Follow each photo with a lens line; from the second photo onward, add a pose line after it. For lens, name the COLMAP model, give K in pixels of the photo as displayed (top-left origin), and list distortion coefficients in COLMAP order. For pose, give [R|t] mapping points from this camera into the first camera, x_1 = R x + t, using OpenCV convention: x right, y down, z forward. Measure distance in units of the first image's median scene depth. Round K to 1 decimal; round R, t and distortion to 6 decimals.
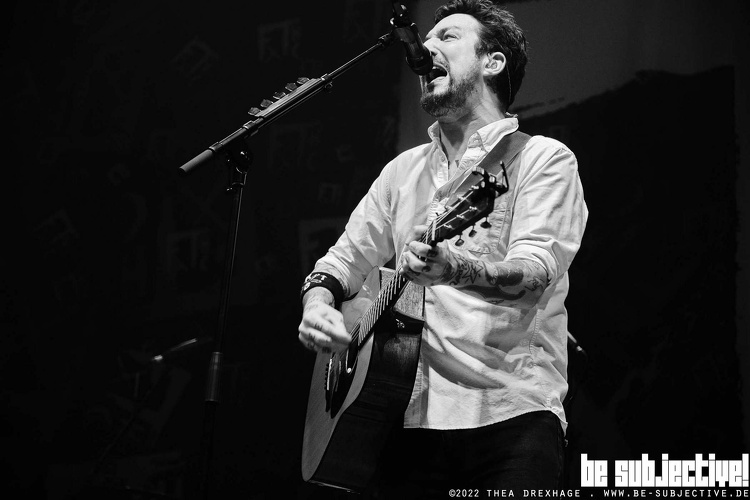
lens RADIAL K [[1756.4, 0, 374.5], [0, 1756.4, 250.8], [0, 0, 1]] dist [-0.012812, 0.000000]
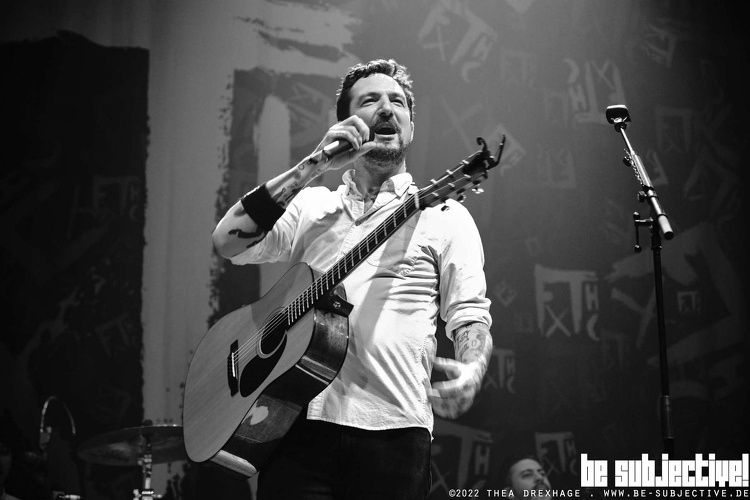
lens RADIAL K [[1756.4, 0, 395.1], [0, 1756.4, 250.4], [0, 0, 1]] dist [-0.012812, 0.000000]
pose [[0.718410, 0.168742, 0.674843, -0.408608], [-0.204207, 0.978547, -0.027291, 0.012758], [-0.664971, -0.118201, 0.737456, 0.106973]]
